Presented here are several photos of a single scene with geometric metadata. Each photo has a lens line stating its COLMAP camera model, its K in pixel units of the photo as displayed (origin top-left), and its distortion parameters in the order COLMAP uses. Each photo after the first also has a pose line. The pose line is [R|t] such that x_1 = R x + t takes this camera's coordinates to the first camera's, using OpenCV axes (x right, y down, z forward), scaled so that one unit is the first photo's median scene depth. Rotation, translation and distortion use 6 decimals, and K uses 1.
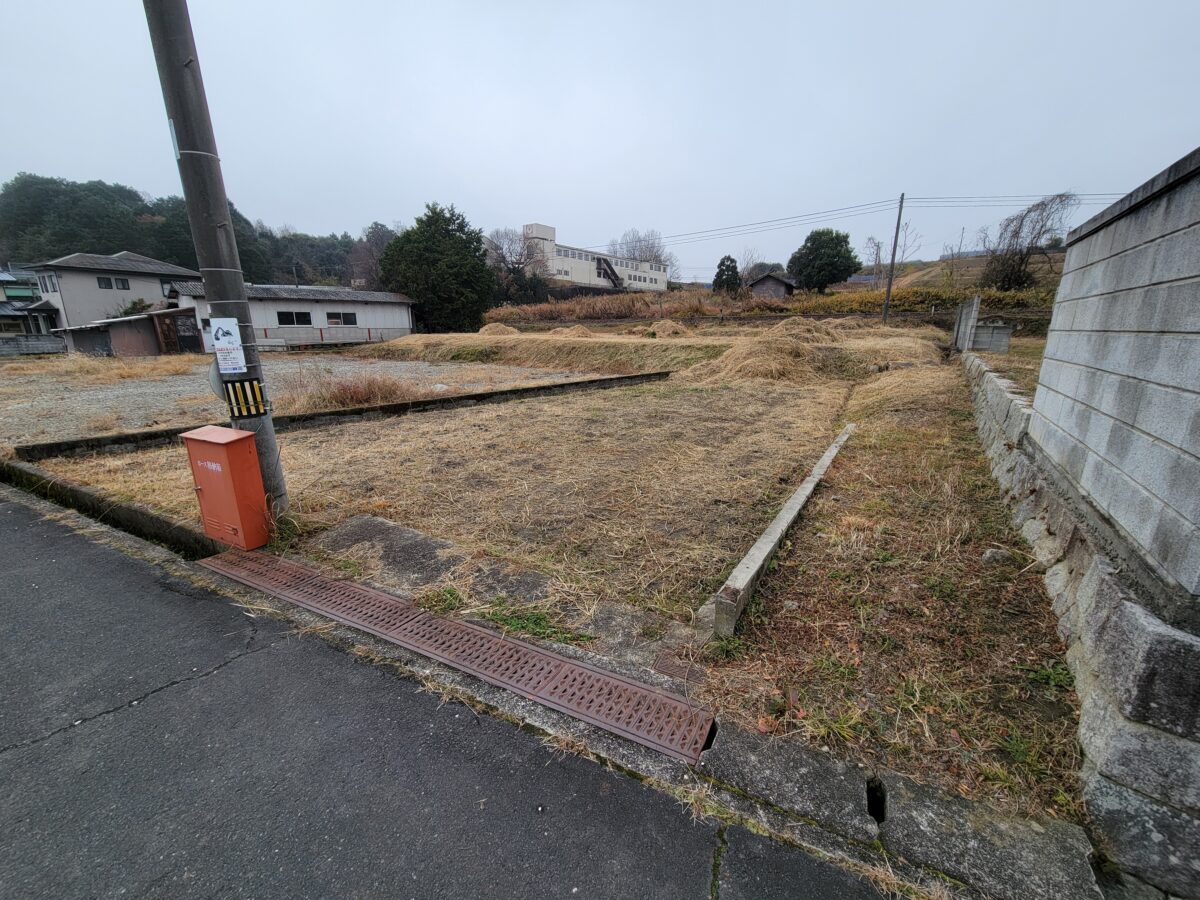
lens RADIAL K [[488.7, 0, 596.2], [0, 488.7, 449.2], [0, 0, 1]] dist [0.001732, -0.000051]
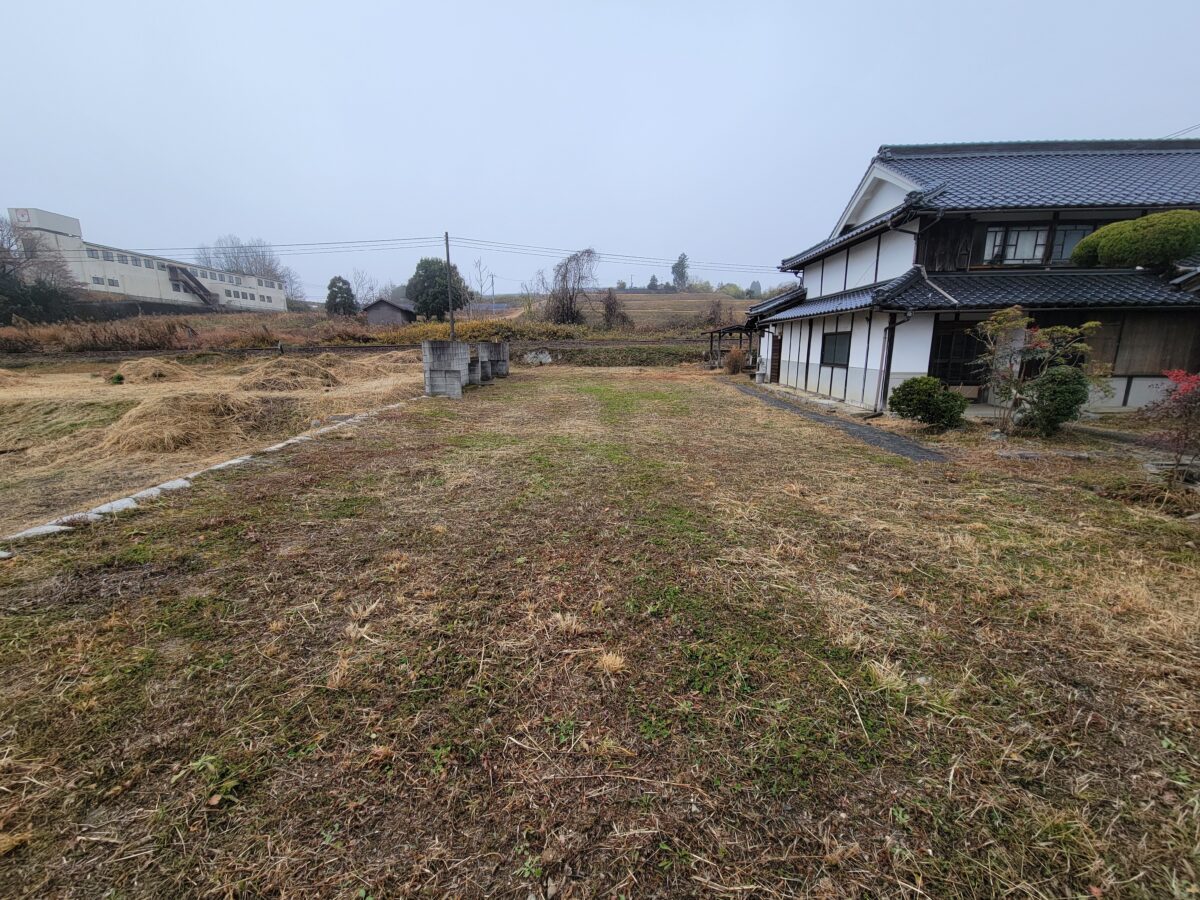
lens RADIAL K [[488.7, 0, 601.1], [0, 488.7, 447.0], [0, 0, 1]] dist [0.001732, -0.000051]
pose [[0.798901, -0.128398, 0.587598, 0.203155], [0.155168, 0.987876, 0.004898, -0.022313], [-0.581103, 0.087264, 0.809138, 0.003934]]
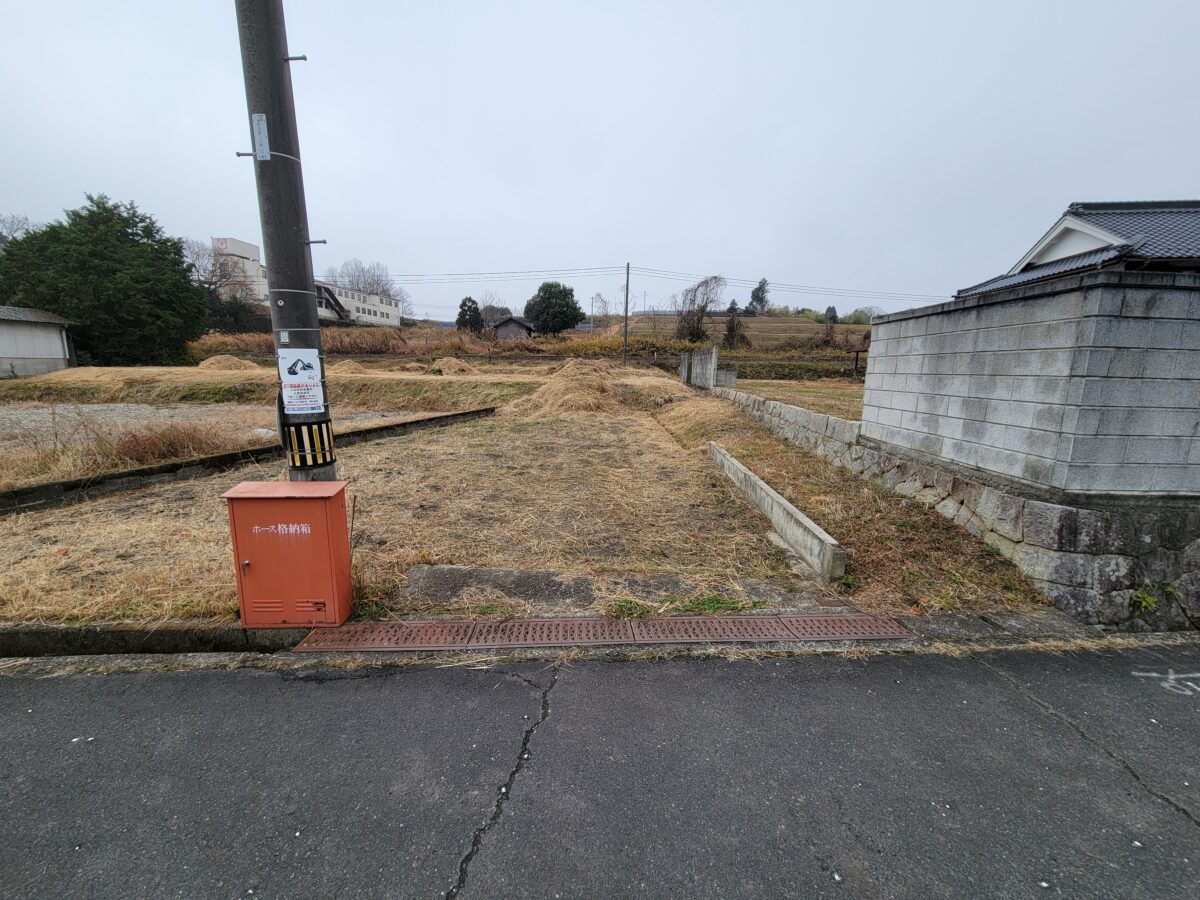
lens RADIAL K [[488.7, 0, 598.9], [0, 488.7, 450.7], [0, 0, 1]] dist [0.001732, -0.000051]
pose [[0.860165, -0.069772, 0.505220, -0.093818], [0.105606, 0.993495, -0.042596, -0.000672], [-0.498962, 0.089994, 0.861939, 0.005188]]
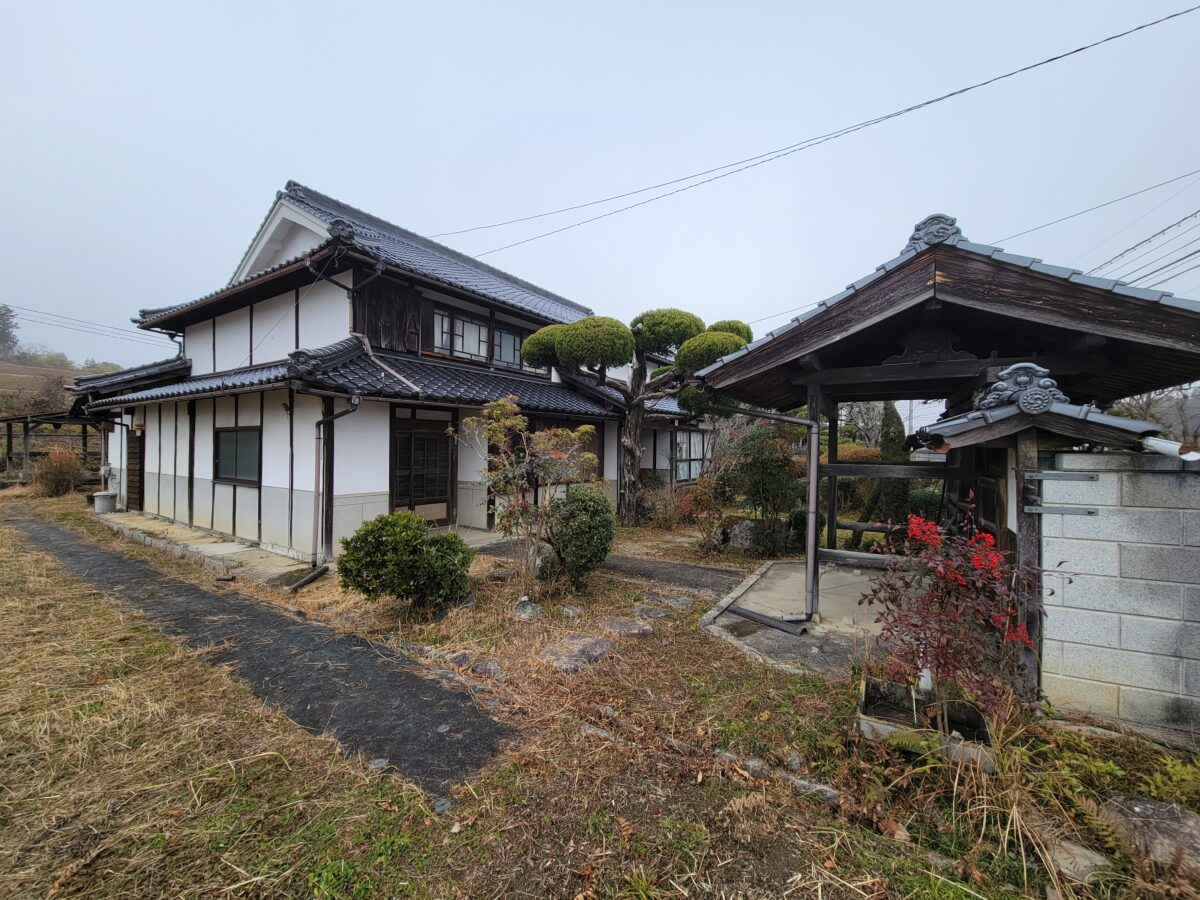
lens RADIAL K [[488.7, 0, 595.6], [0, 488.7, 448.6], [0, 0, 1]] dist [0.001732, -0.000051]
pose [[-0.098031, -0.003309, 0.995178, 0.378432], [0.234312, 0.971805, 0.026312, -0.041609], [-0.967206, 0.235761, -0.094492, 0.075561]]
